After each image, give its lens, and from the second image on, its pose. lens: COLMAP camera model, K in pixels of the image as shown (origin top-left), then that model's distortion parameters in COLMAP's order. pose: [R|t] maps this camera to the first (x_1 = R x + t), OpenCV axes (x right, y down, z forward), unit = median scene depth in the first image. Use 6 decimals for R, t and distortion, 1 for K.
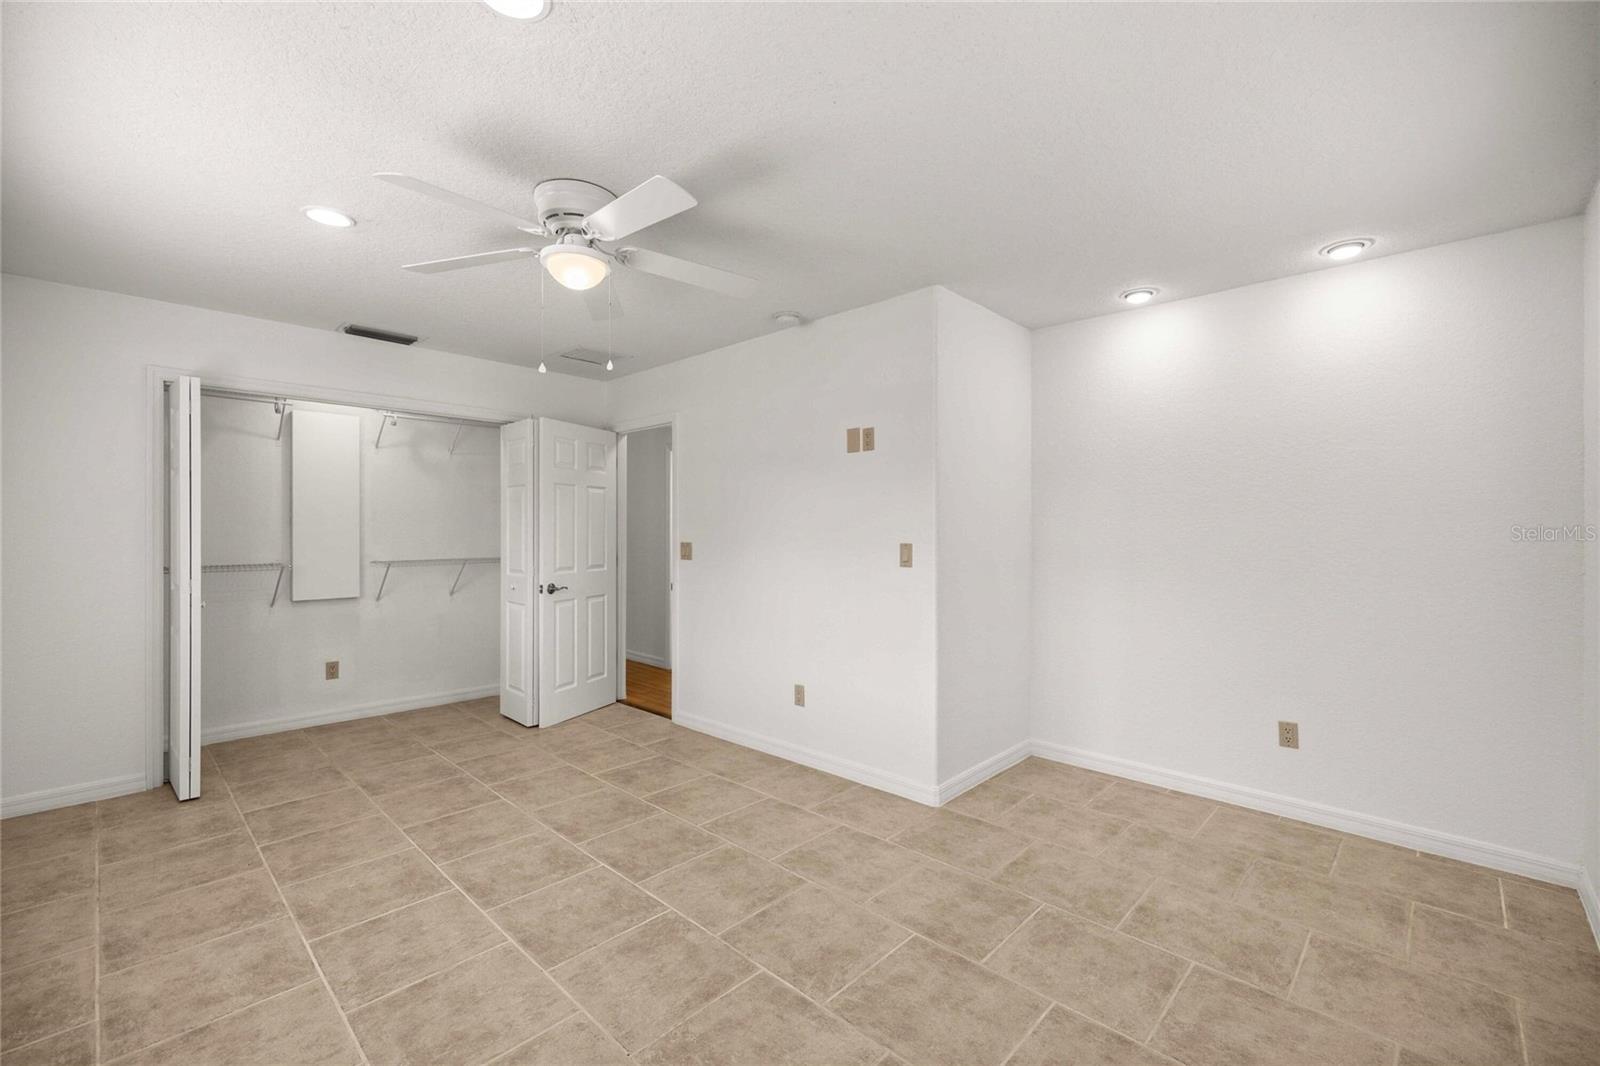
lens RADIAL K [[673.7, 0, 794.1], [0, 673.7, 530.8], [0, 0, 1]] dist [-0.000564, 0.000566]
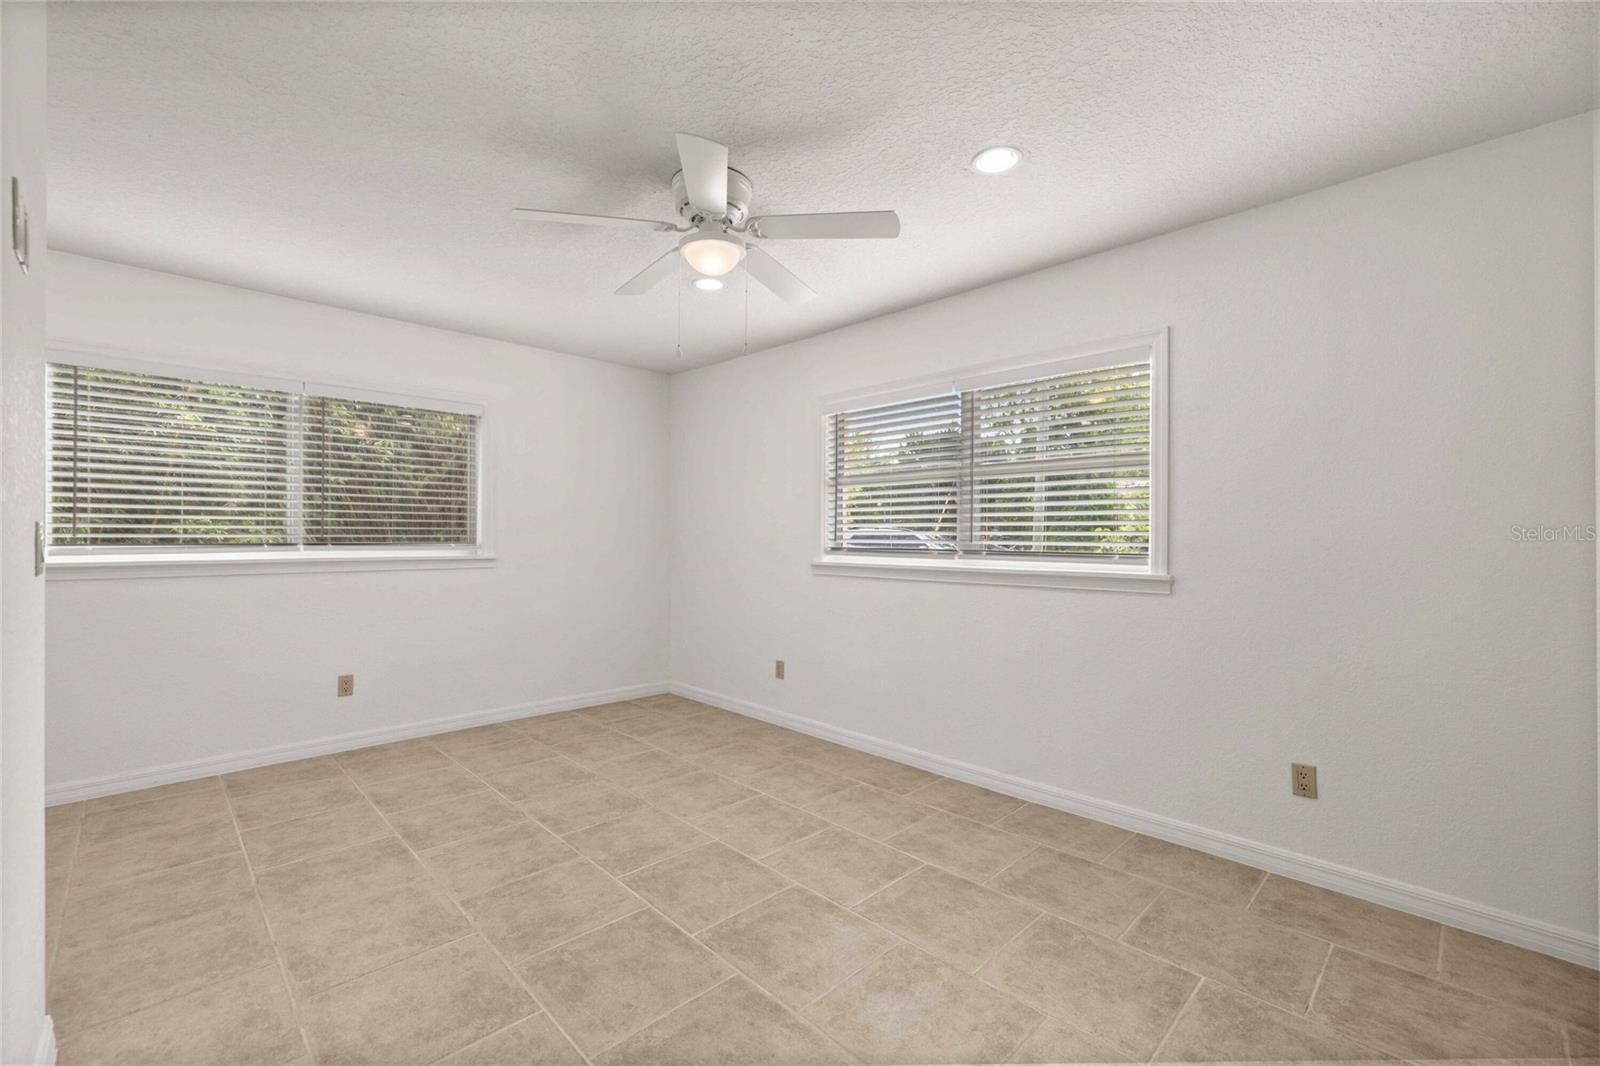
lens RADIAL K [[673.7, 0, 794.1], [0, 673.7, 530.8], [0, 0, 1]] dist [-0.000564, 0.000566]
pose [[-0.999581, -0.008290, 0.027751, -0.478668], [-0.008347, 0.999963, -0.001956, 0.029745], [-0.027733, -0.002187, -0.999613, 2.023056]]
